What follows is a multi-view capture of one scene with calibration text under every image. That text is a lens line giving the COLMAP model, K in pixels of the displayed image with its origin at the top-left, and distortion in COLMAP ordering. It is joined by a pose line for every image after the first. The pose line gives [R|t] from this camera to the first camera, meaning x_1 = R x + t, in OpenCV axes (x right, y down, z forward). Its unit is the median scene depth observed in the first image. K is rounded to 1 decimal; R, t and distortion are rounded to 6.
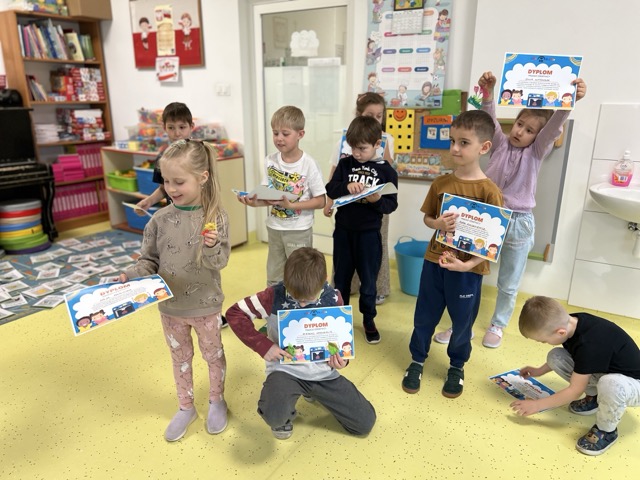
lens RADIAL K [[477.5, 0, 320.6], [0, 477.5, 244.4], [0, 0, 1]] dist [0.047510, -0.052028]
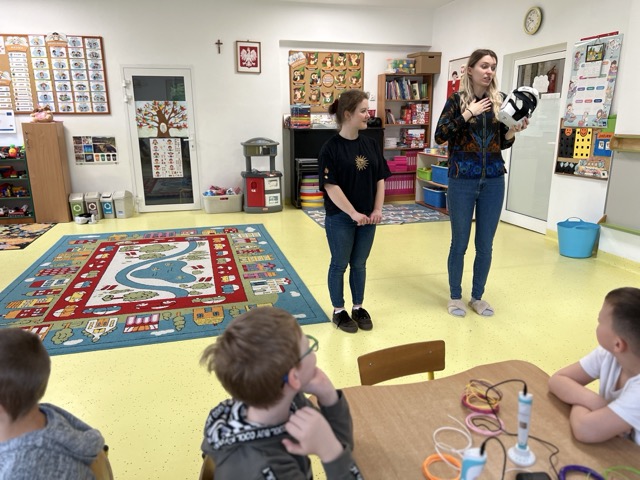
lens RADIAL K [[477.5, 0, 320.8], [0, 477.5, 239.8], [0, 0, 1]] dist [0.047510, -0.052028]
pose [[0.731825, 0.160334, -0.662363, 0.444674], [-0.195131, 0.980536, 0.021758, 0.122485], [0.652959, 0.113324, 0.748867, -0.405347]]
